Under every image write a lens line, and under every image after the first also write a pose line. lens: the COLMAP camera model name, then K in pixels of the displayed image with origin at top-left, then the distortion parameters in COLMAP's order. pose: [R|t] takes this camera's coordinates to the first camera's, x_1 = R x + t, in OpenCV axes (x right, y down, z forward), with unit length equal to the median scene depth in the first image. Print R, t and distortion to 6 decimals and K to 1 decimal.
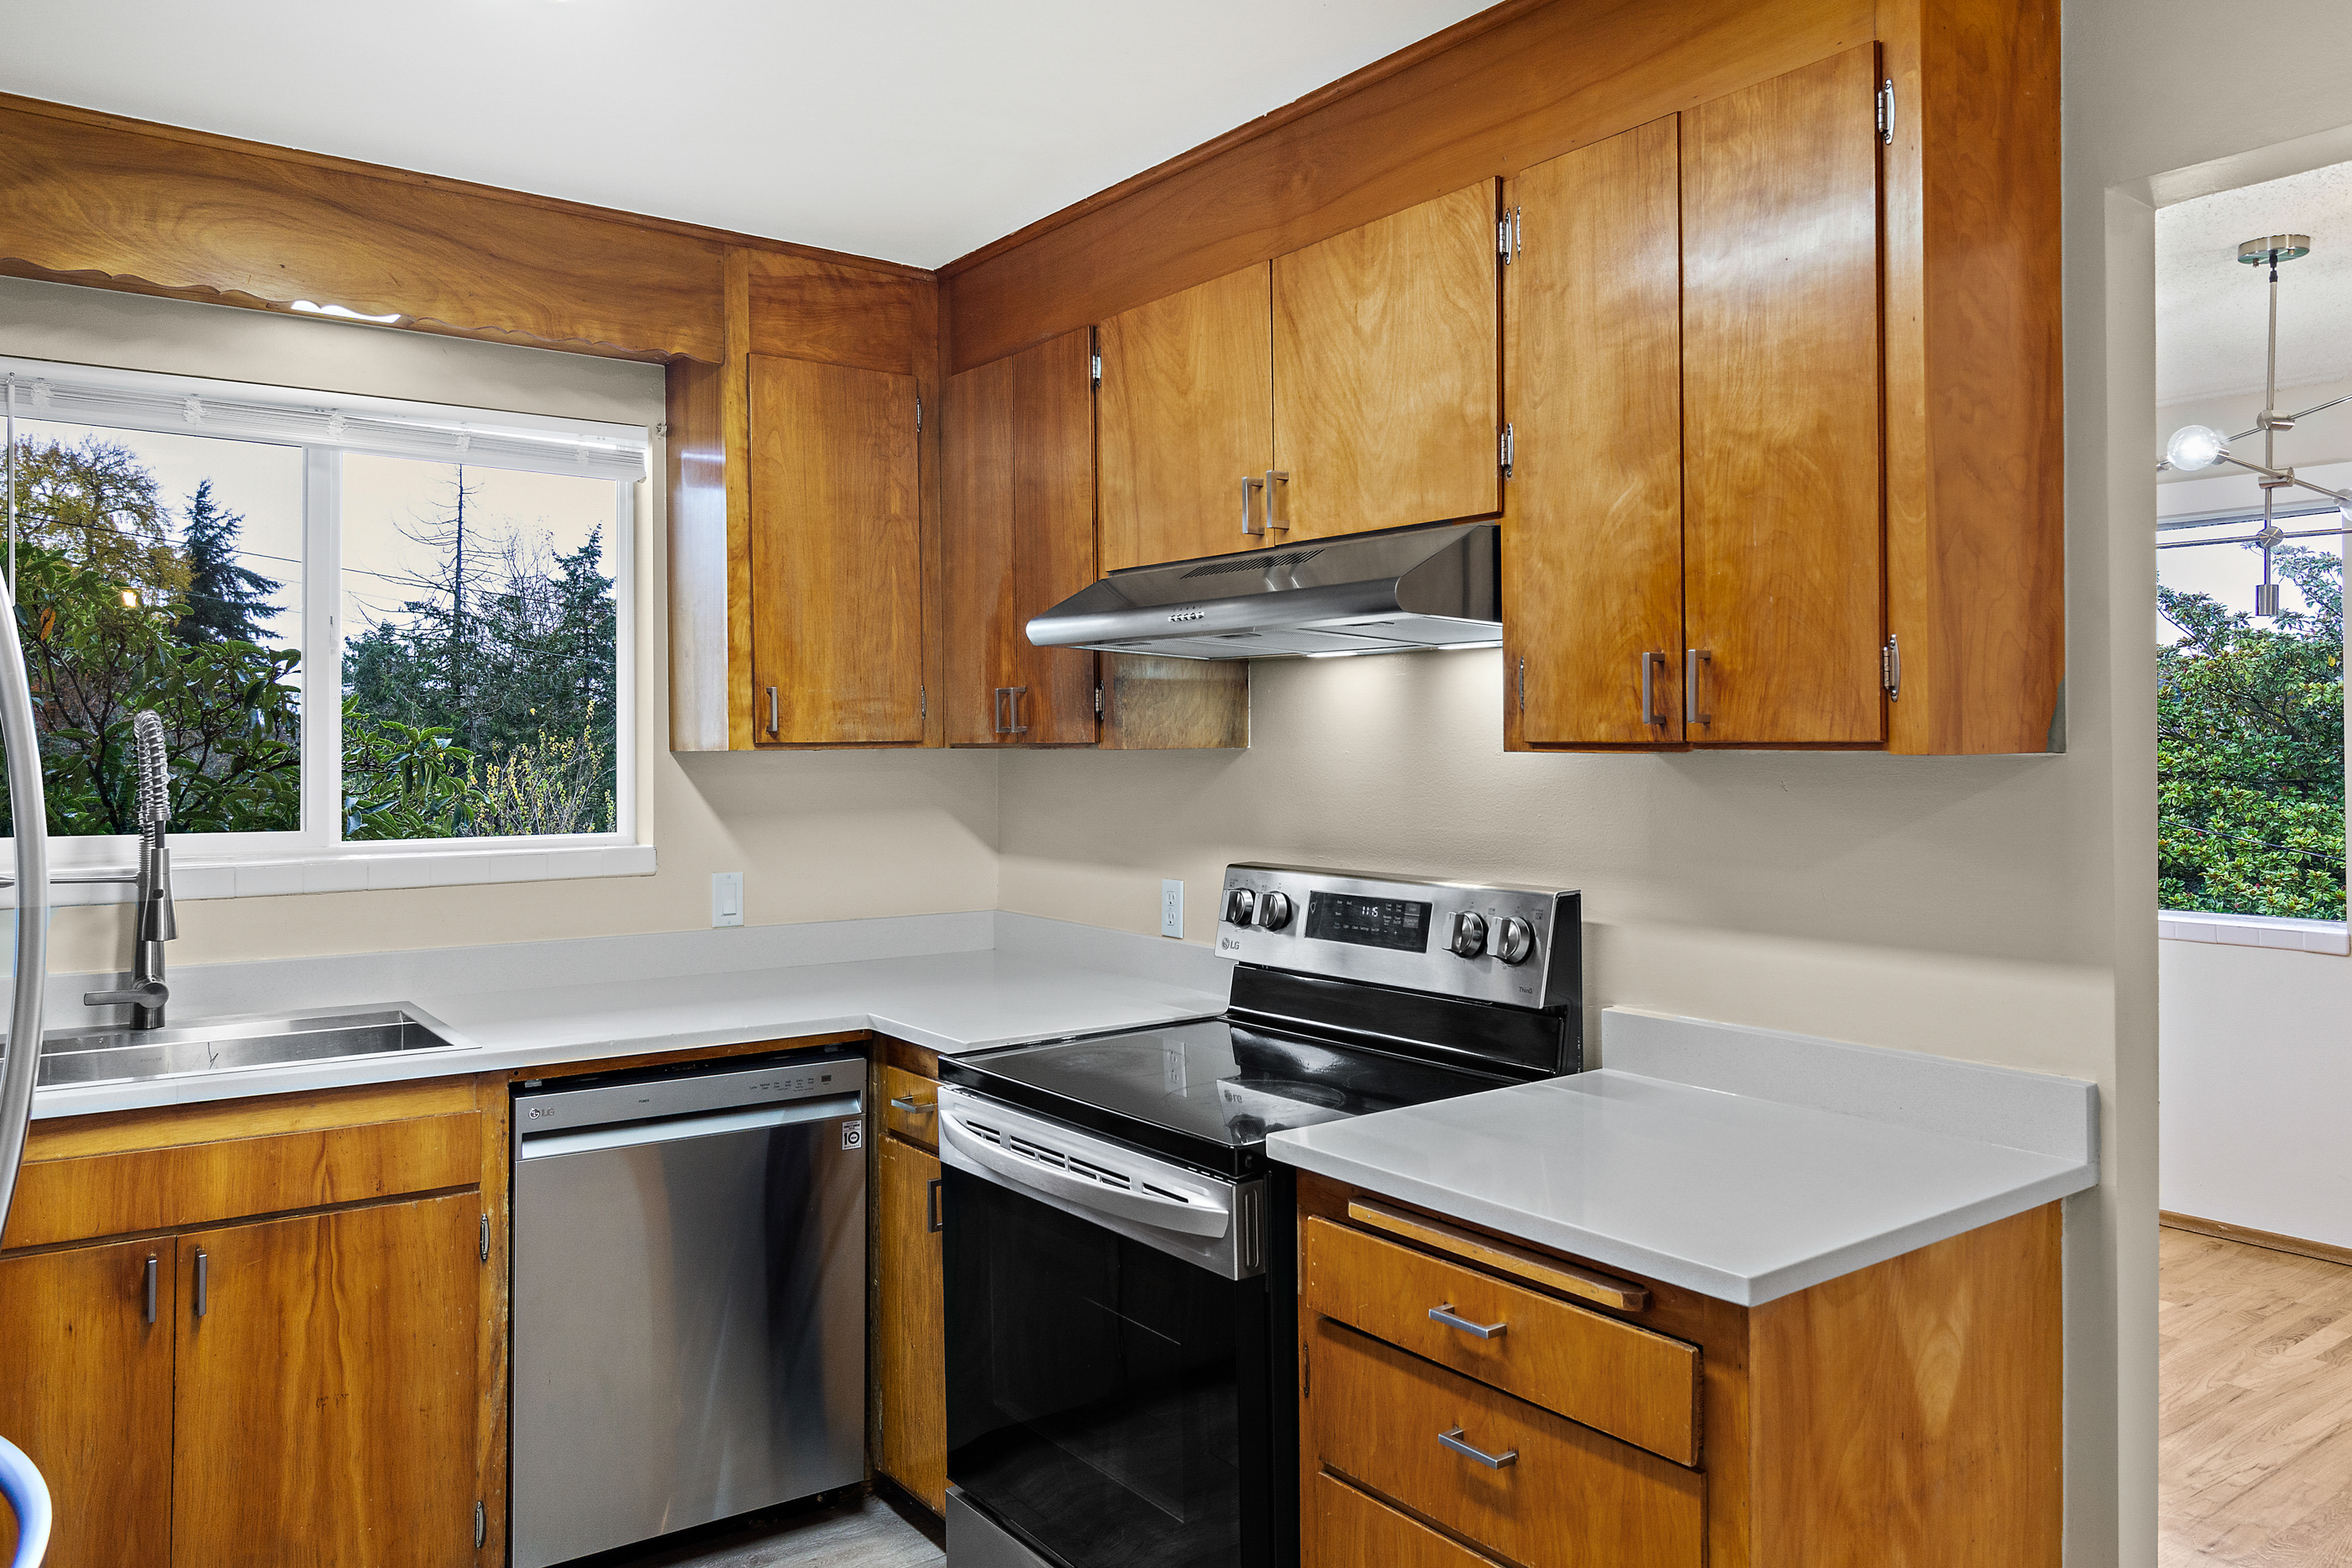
lens RADIAL K [[1636.8, 0, 1178.1], [0, 1636.8, 726.3], [0, 0, 1]] dist [0.005844, 0.001653]
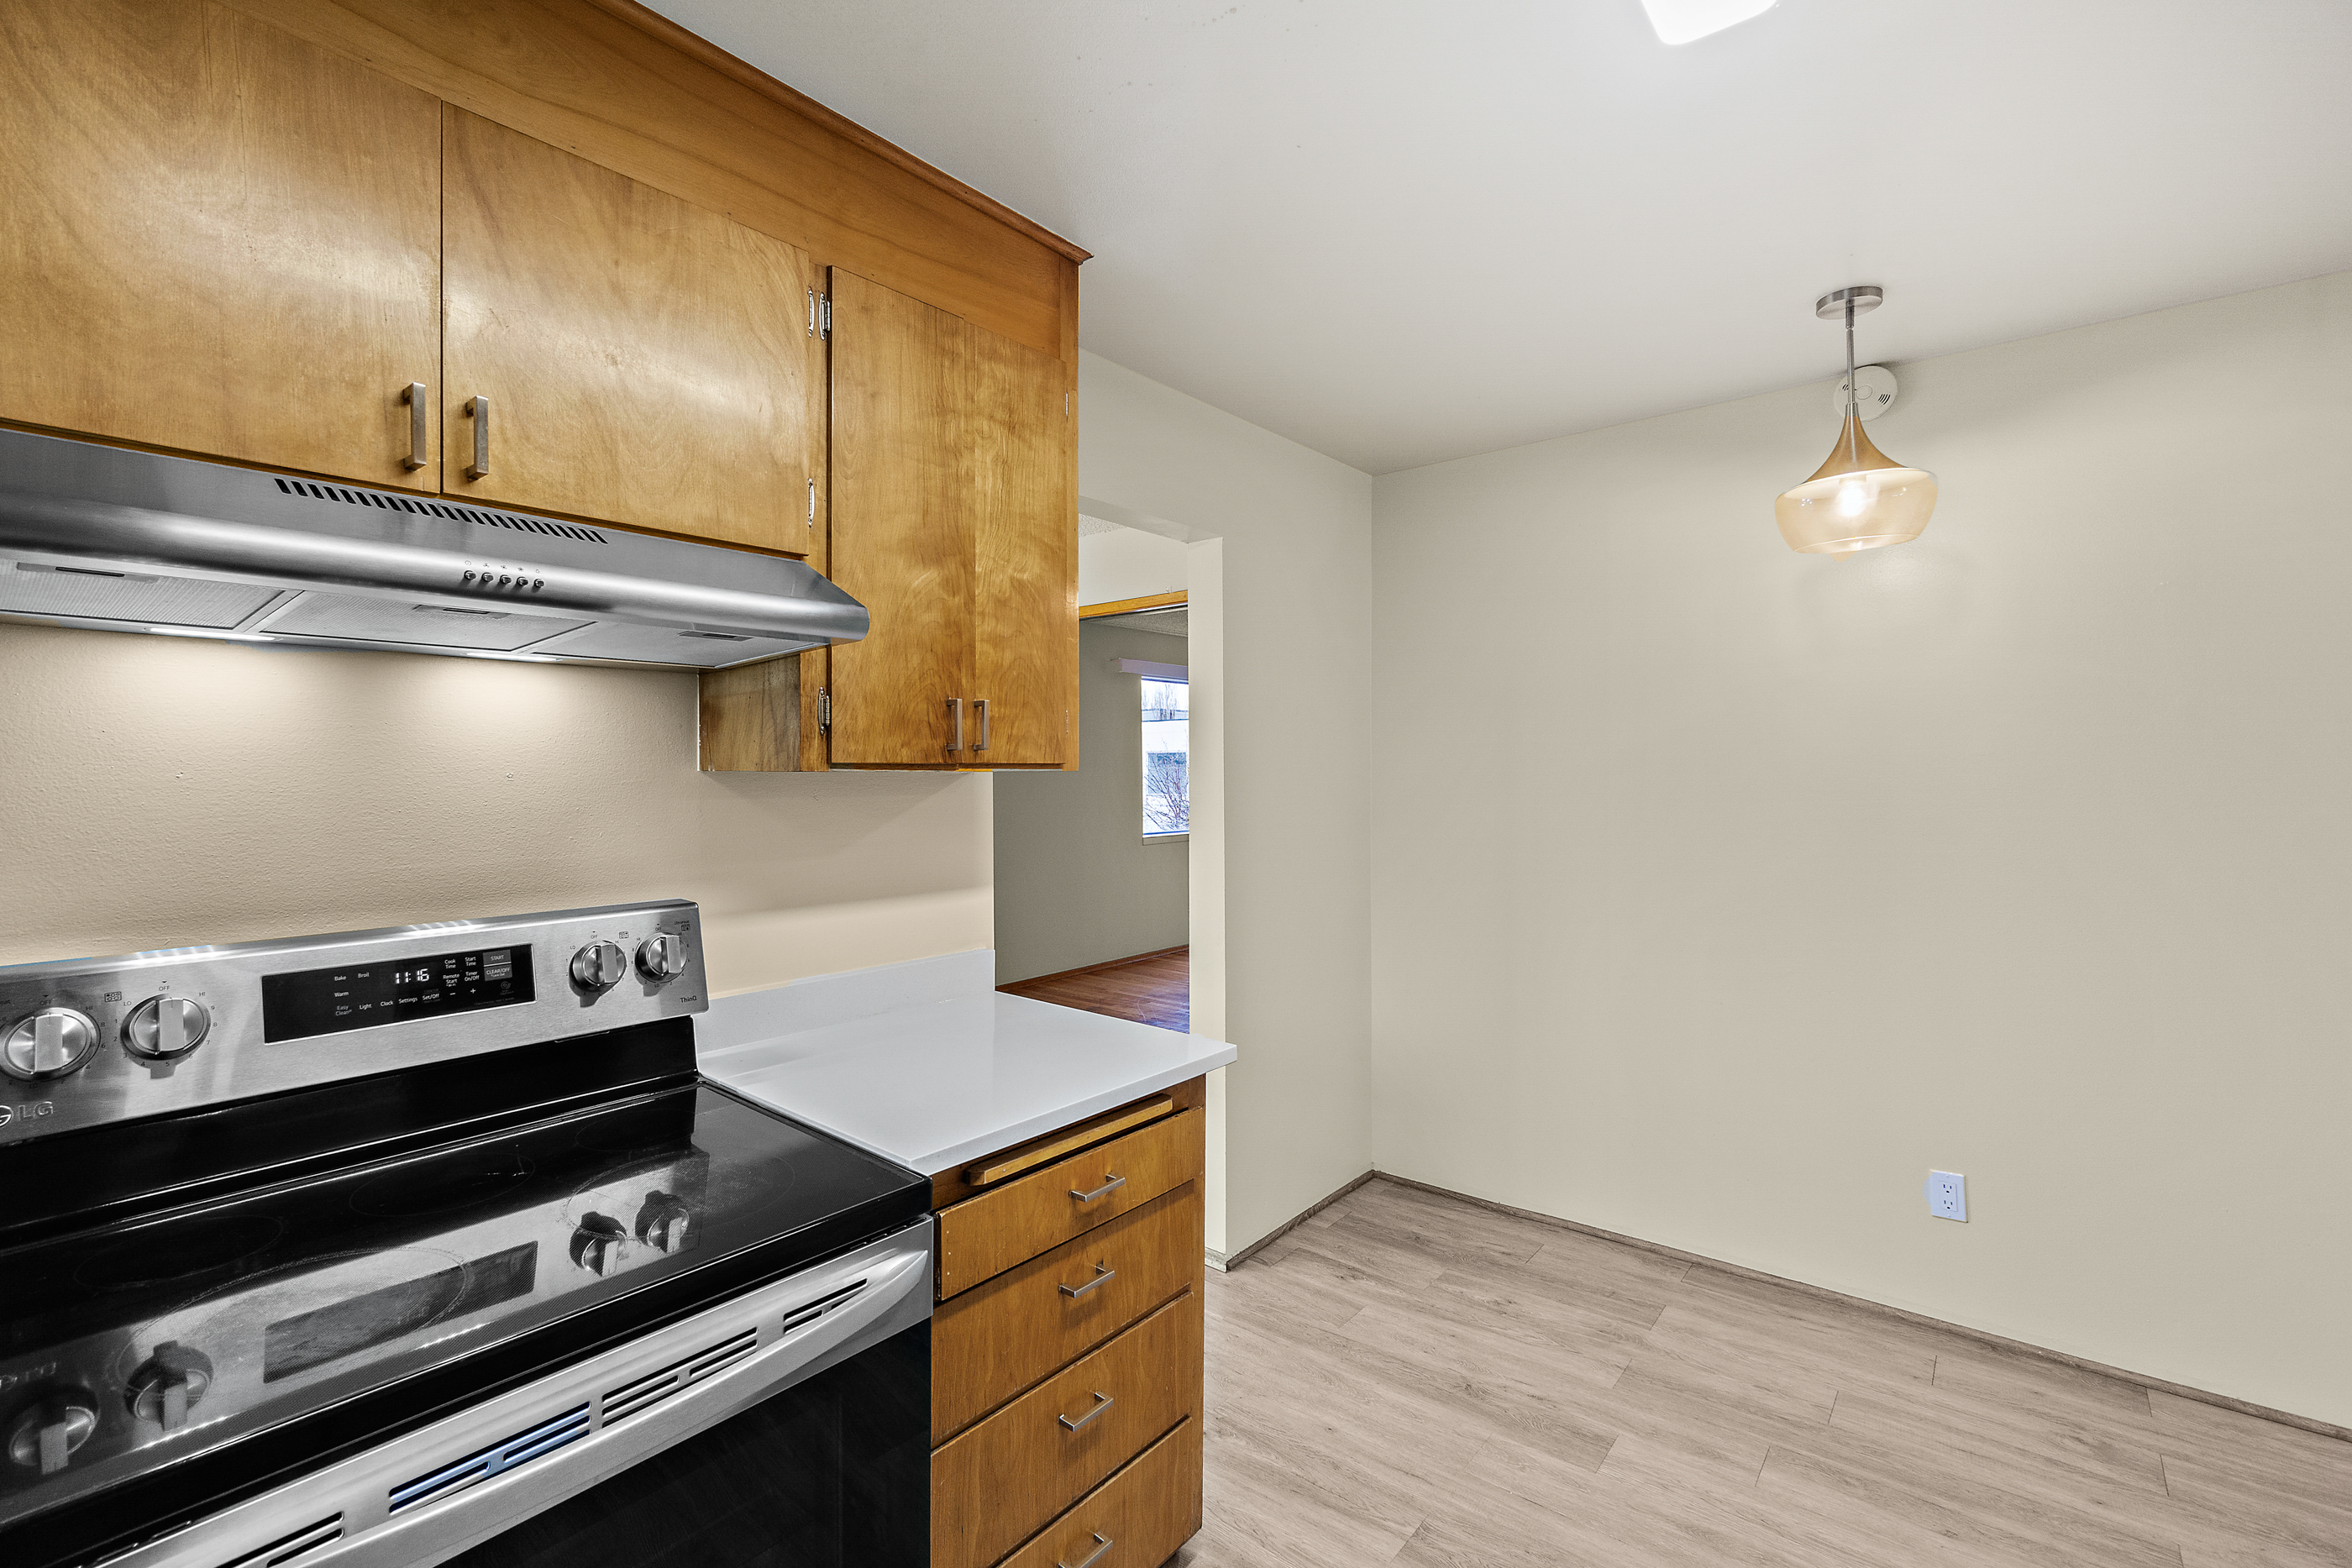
lens RADIAL K [[1051.9, 0, 1173.9], [0, 1051.9, 761.9], [0, 0, 1]] dist [0.000475, 0.001172]
pose [[-0.238927, 0.005134, 0.971024, -0.606080], [-0.011704, 0.999898, -0.008167, 0.012952], [-0.970967, -0.013316, -0.238843, 1.009096]]
